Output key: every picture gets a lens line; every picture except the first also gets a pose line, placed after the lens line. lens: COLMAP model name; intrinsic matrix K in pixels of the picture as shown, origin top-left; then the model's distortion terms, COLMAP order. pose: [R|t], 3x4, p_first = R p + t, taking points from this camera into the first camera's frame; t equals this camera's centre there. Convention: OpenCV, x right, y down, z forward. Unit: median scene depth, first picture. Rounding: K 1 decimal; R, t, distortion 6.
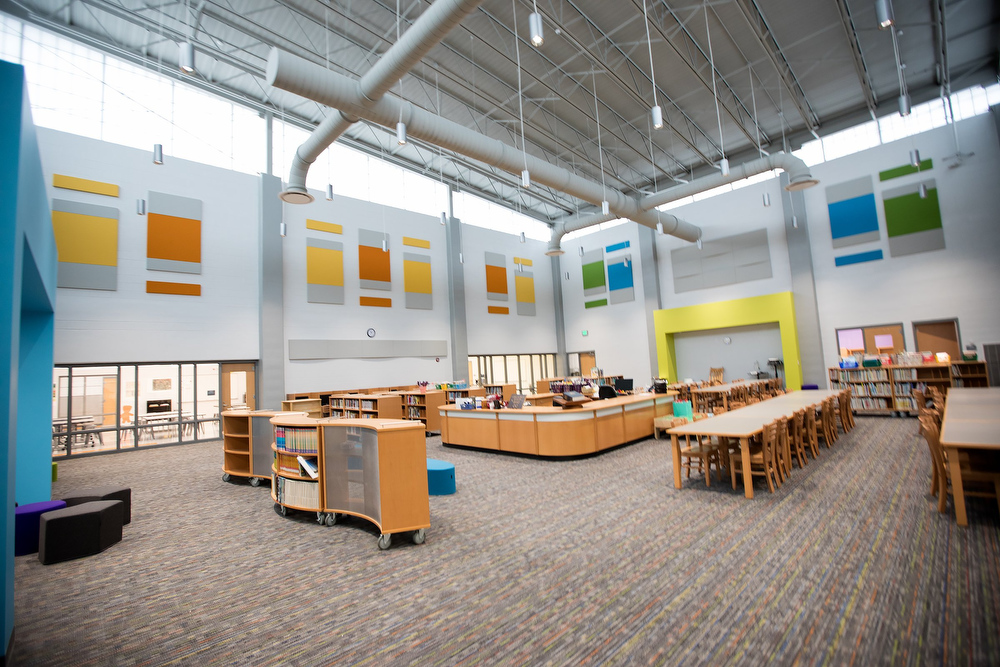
lens RADIAL K [[446.4, 0, 500.0], [0, 446.4, 333.5], [0, 0, 1]] dist [-0.043828, 0.000058]
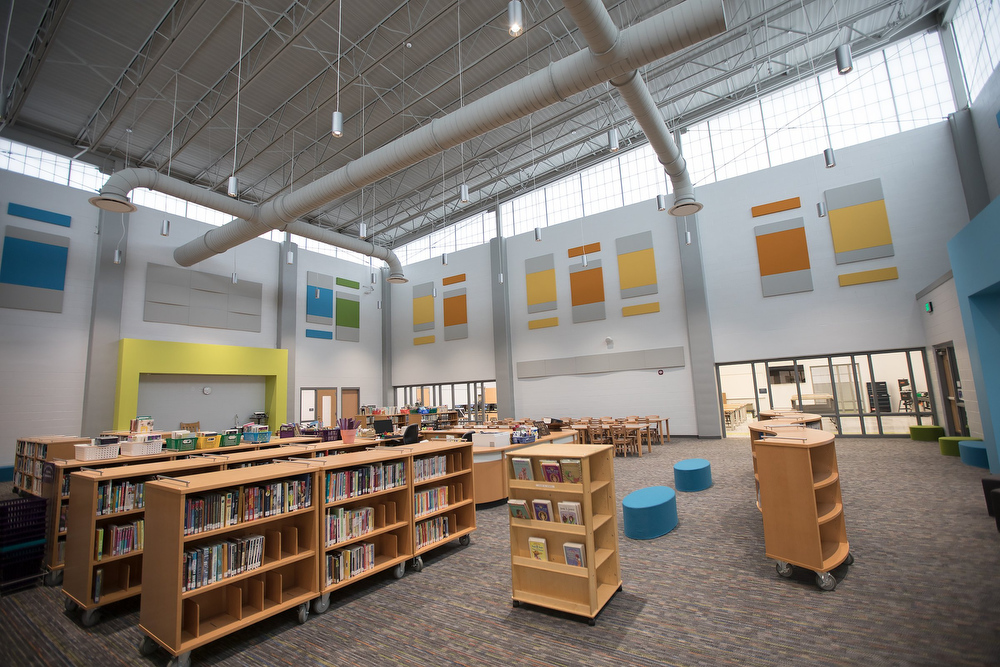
lens RADIAL K [[450.0, 0, 500.0], [0, 450.0, 333.5], [0, 0, 1]] dist [0.025232, -0.000093]
pose [[-0.217438, 0.200878, 0.955180, -0.642414], [-0.027513, 0.976943, -0.211718, 0.104553], [-0.975686, -0.072316, -0.206898, 0.857182]]
